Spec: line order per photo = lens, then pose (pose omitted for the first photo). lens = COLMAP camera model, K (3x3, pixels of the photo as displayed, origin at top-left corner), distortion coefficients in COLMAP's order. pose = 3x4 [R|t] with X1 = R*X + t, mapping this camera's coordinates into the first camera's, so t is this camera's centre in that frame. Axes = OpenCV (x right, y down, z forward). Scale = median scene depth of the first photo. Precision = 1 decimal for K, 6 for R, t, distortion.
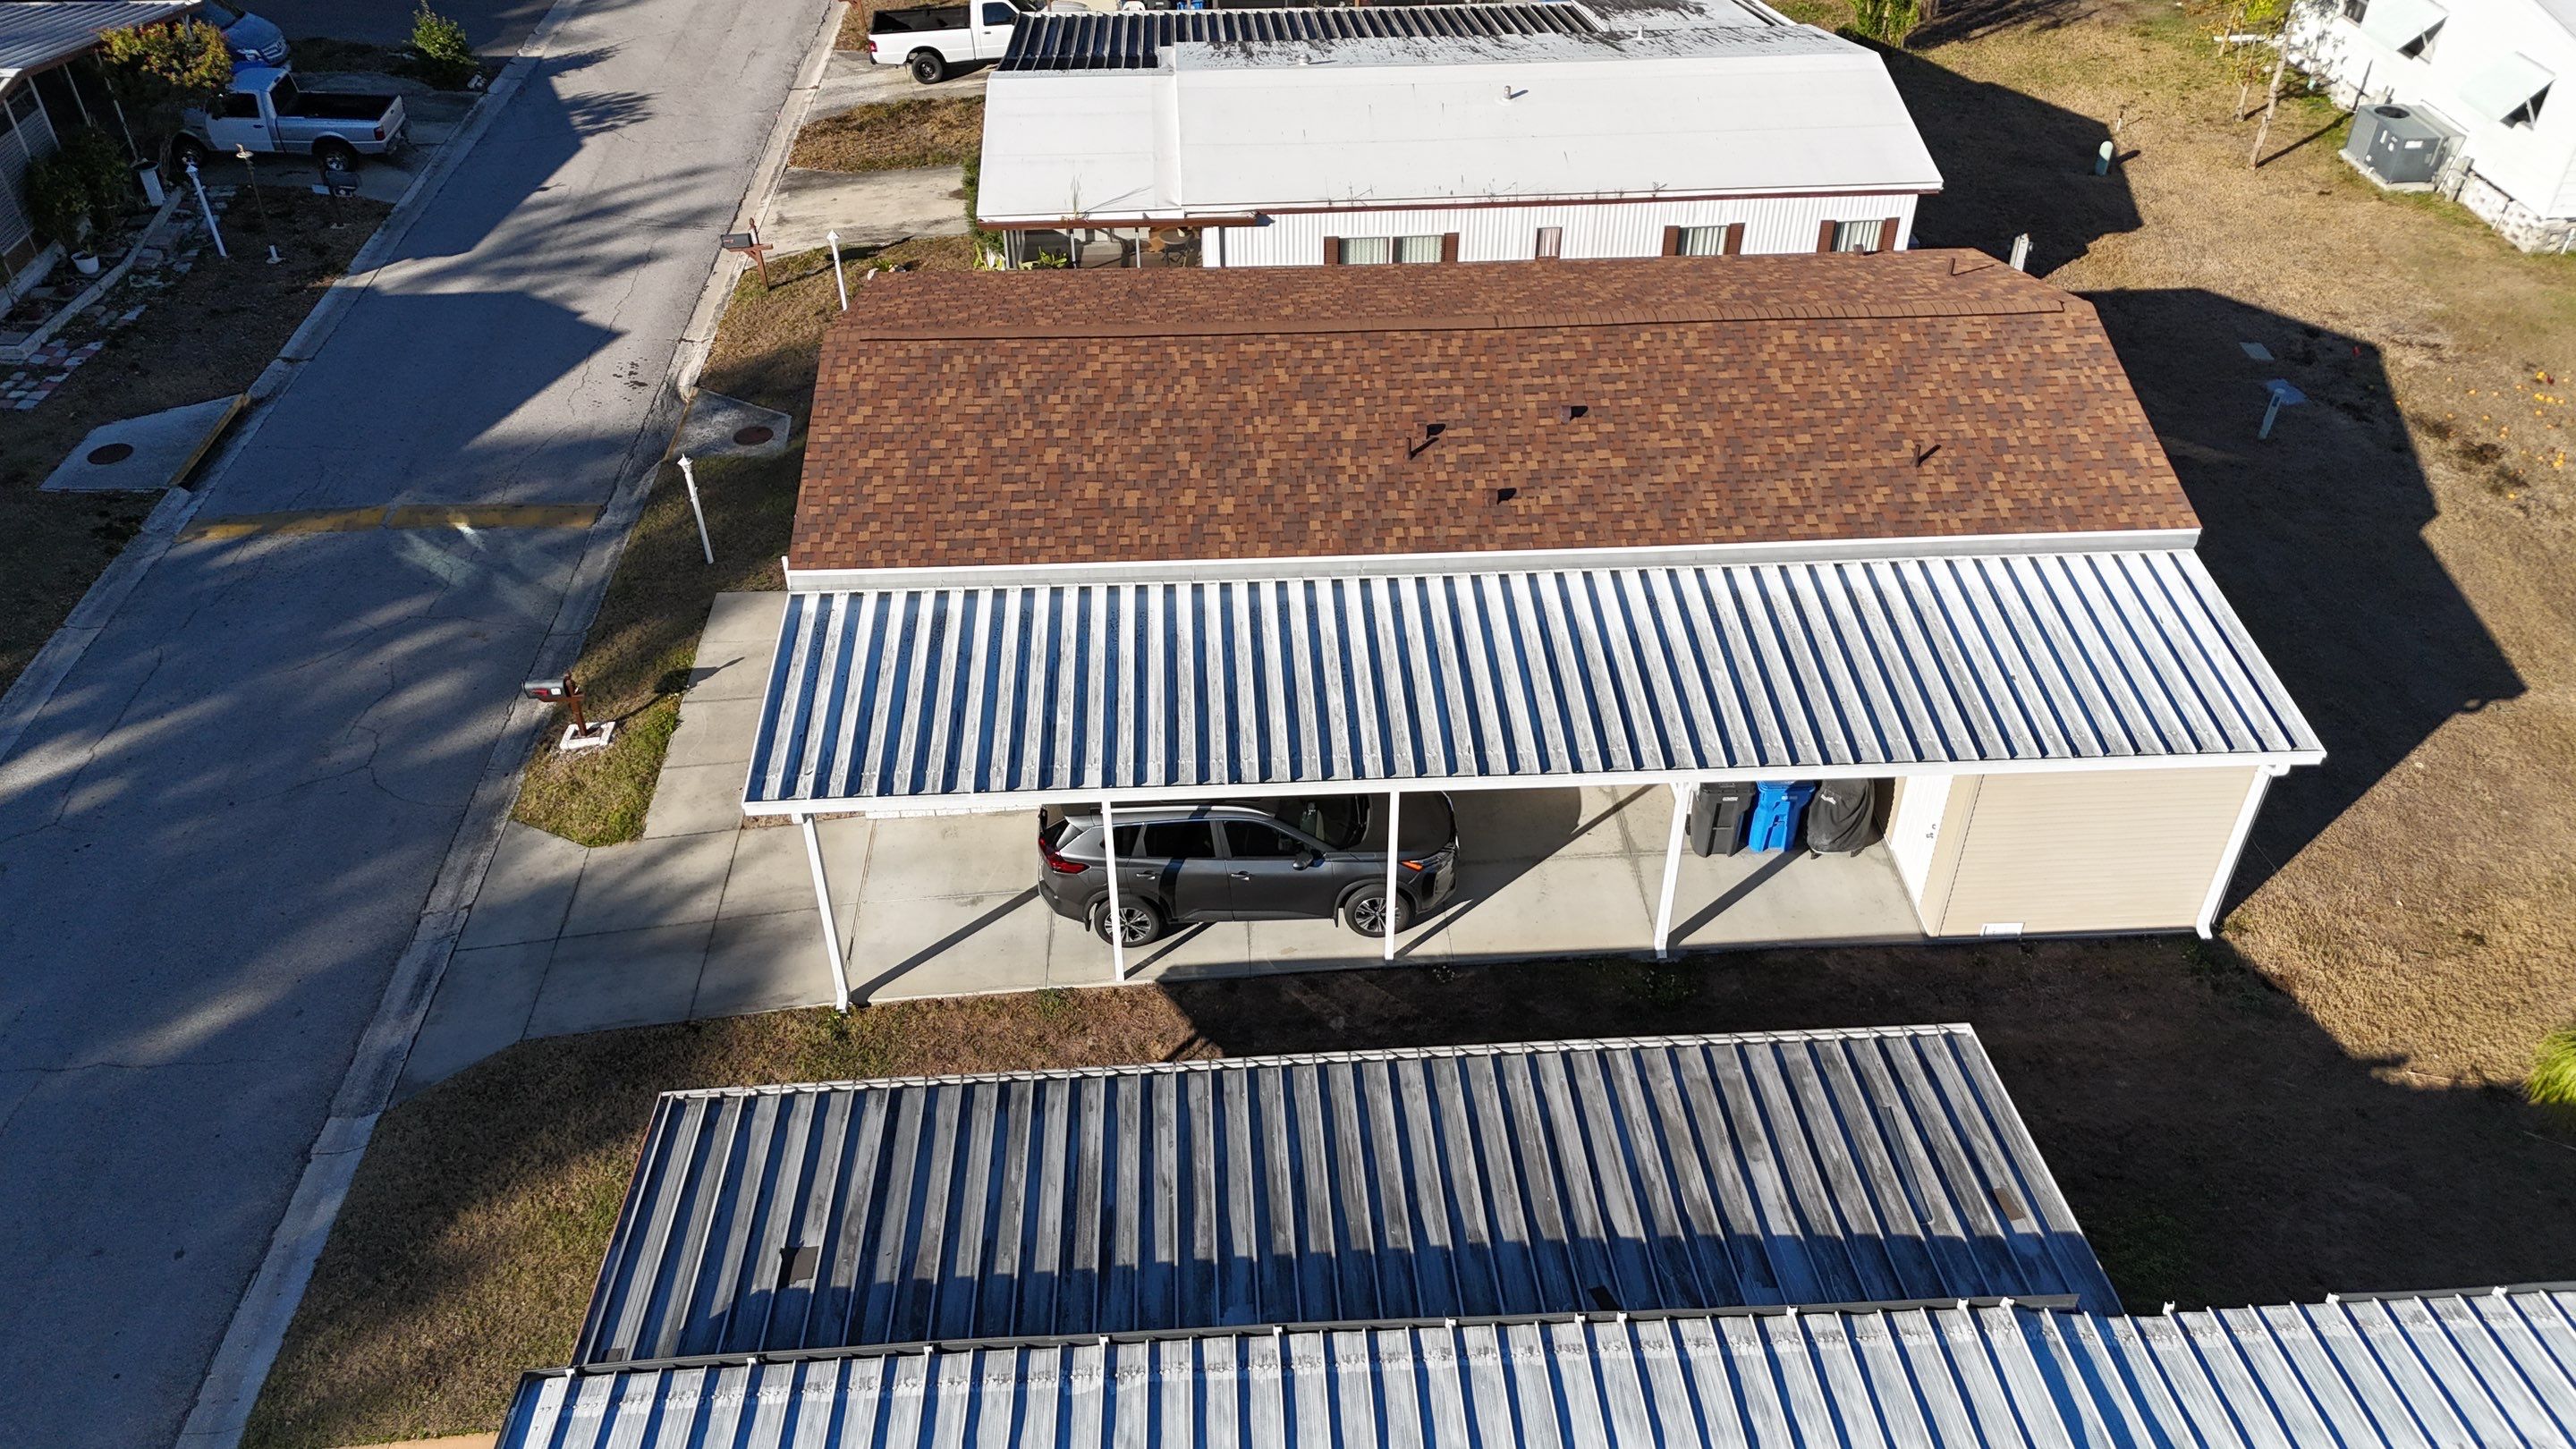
lens RADIAL K [[1883.0, 0, 1295.7], [0, 1883.0, 726.3], [0, 0, 1]] dist [0.075674, -0.067383]
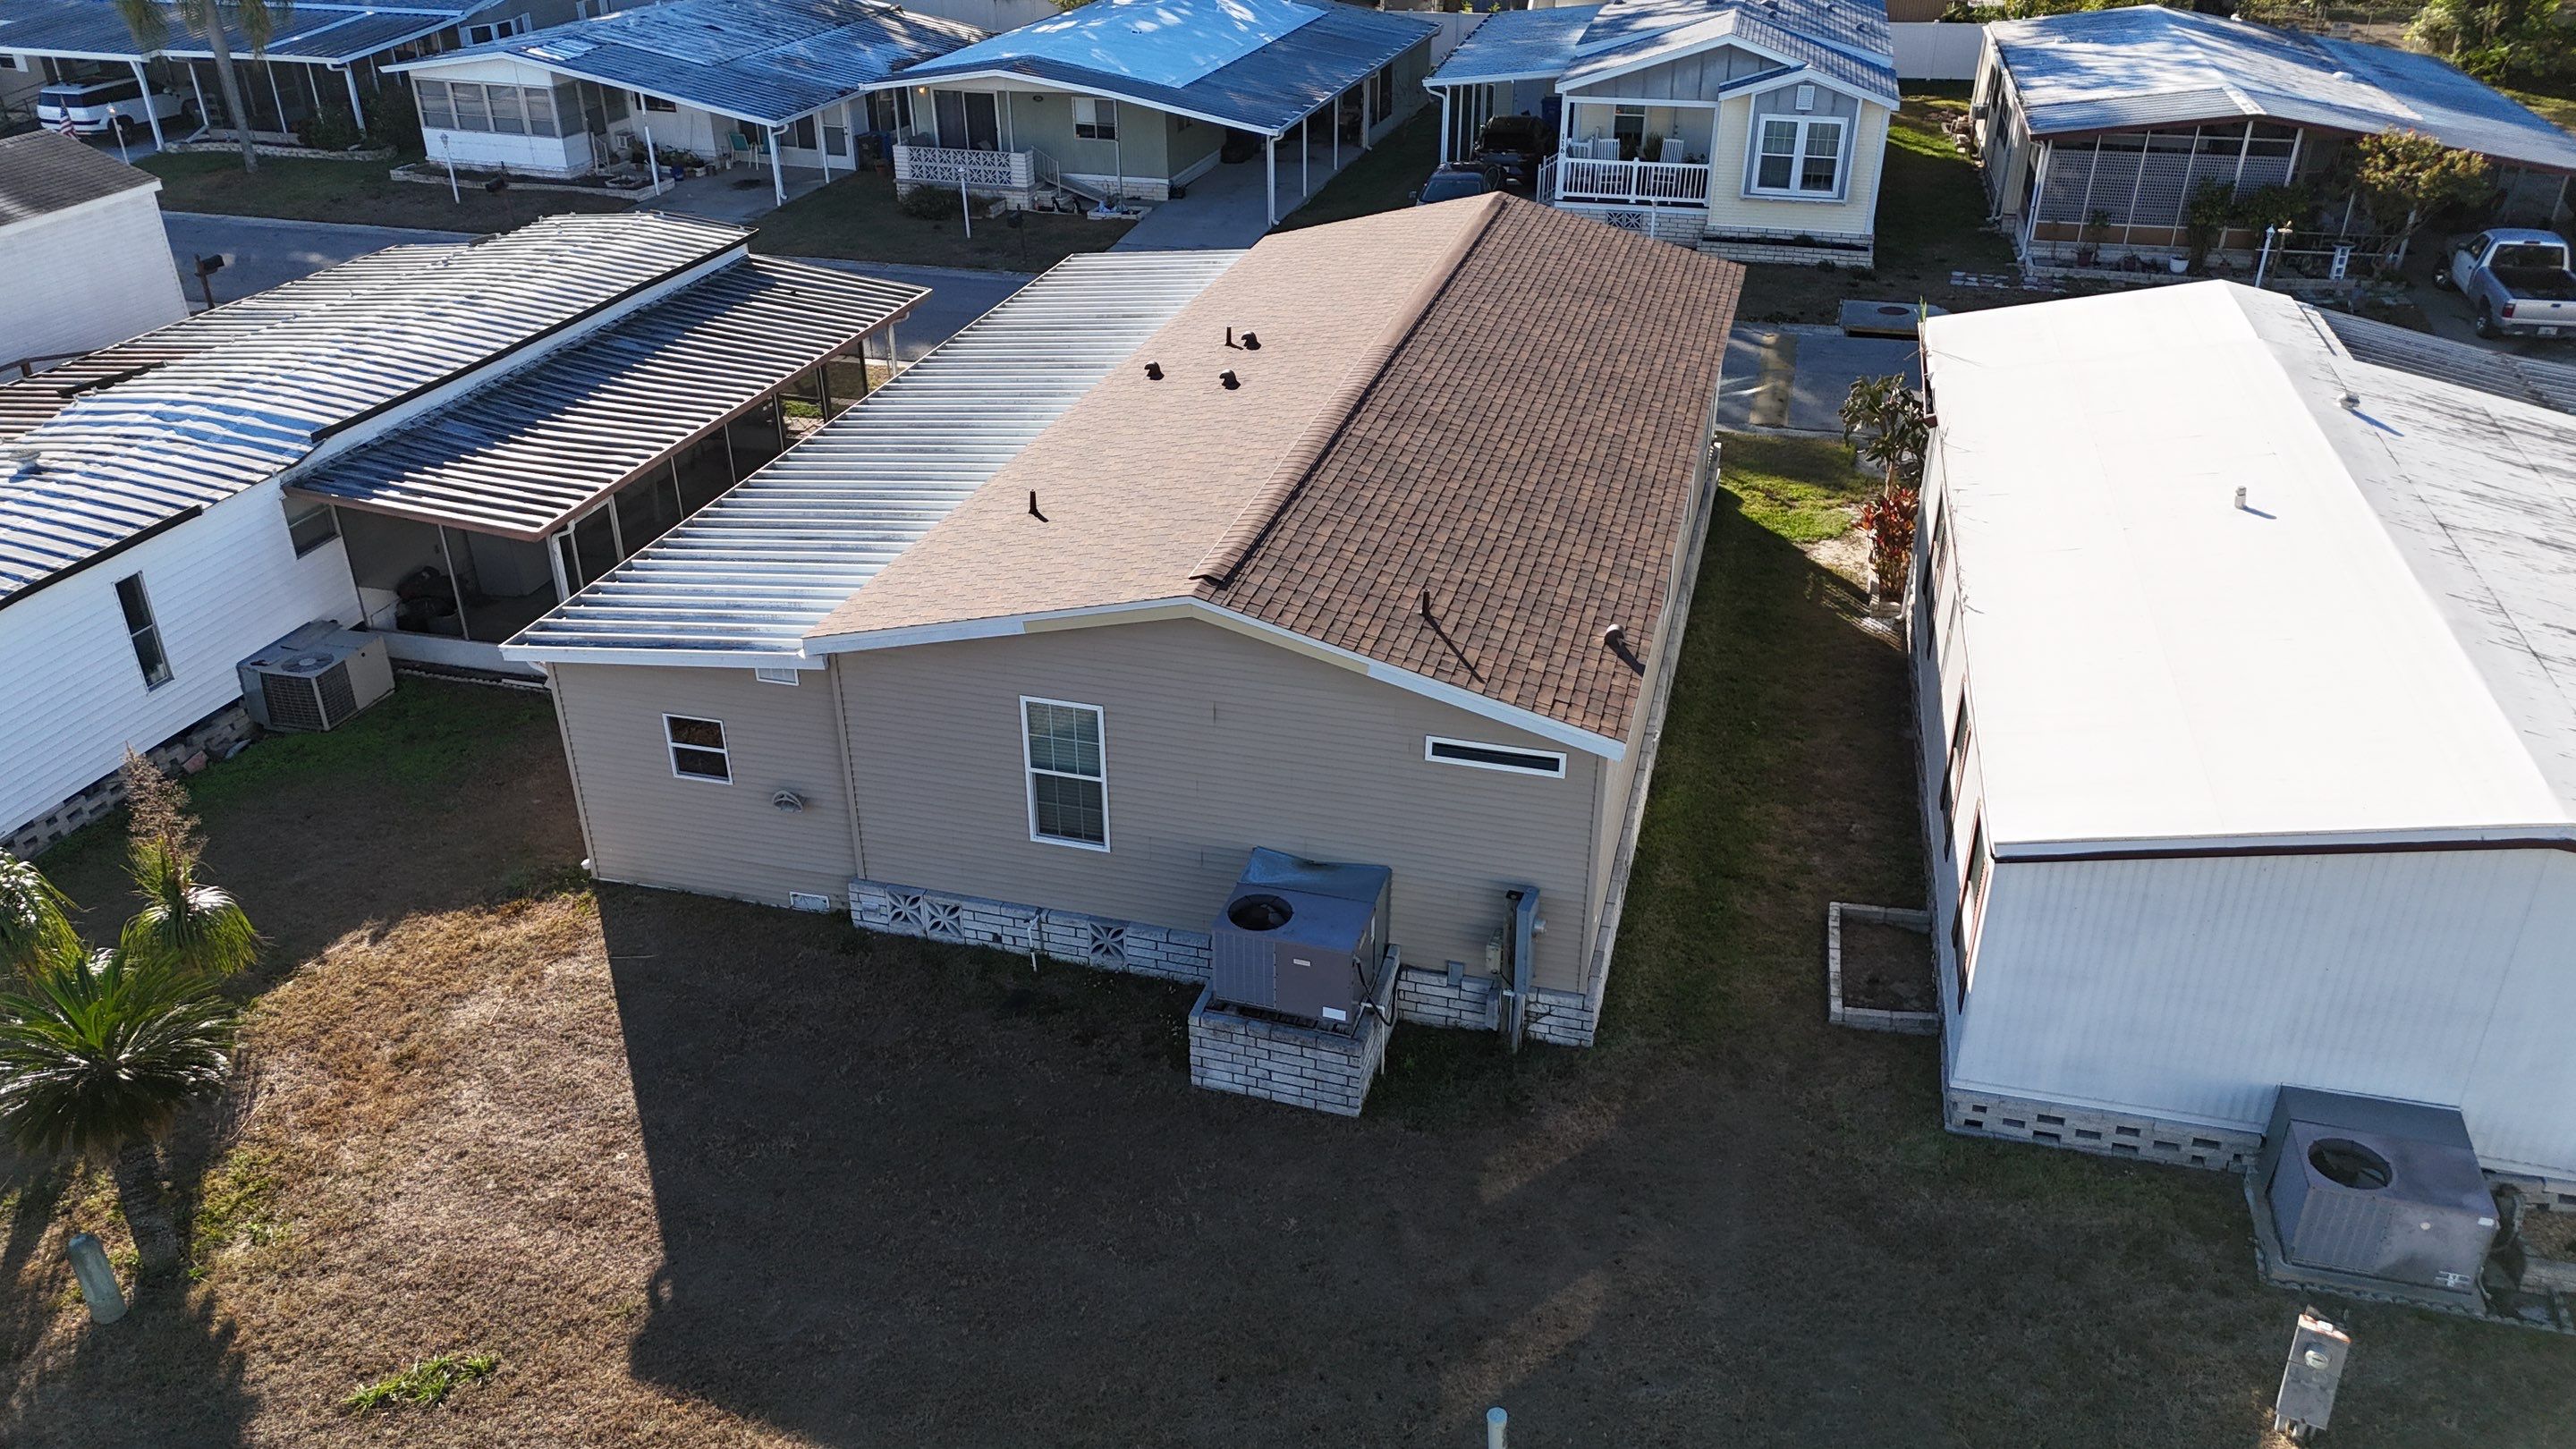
lens RADIAL K [[1883.0, 0, 1301.0], [0, 1883.0, 723.9], [0, 0, 1]] dist [0.075674, -0.067383]
pose [[-0.304868, 0.456181, -0.836035, 0.985964], [-0.580959, 0.606514, 0.542796, -0.580731], [0.754680, 0.651183, 0.080116, 0.988030]]
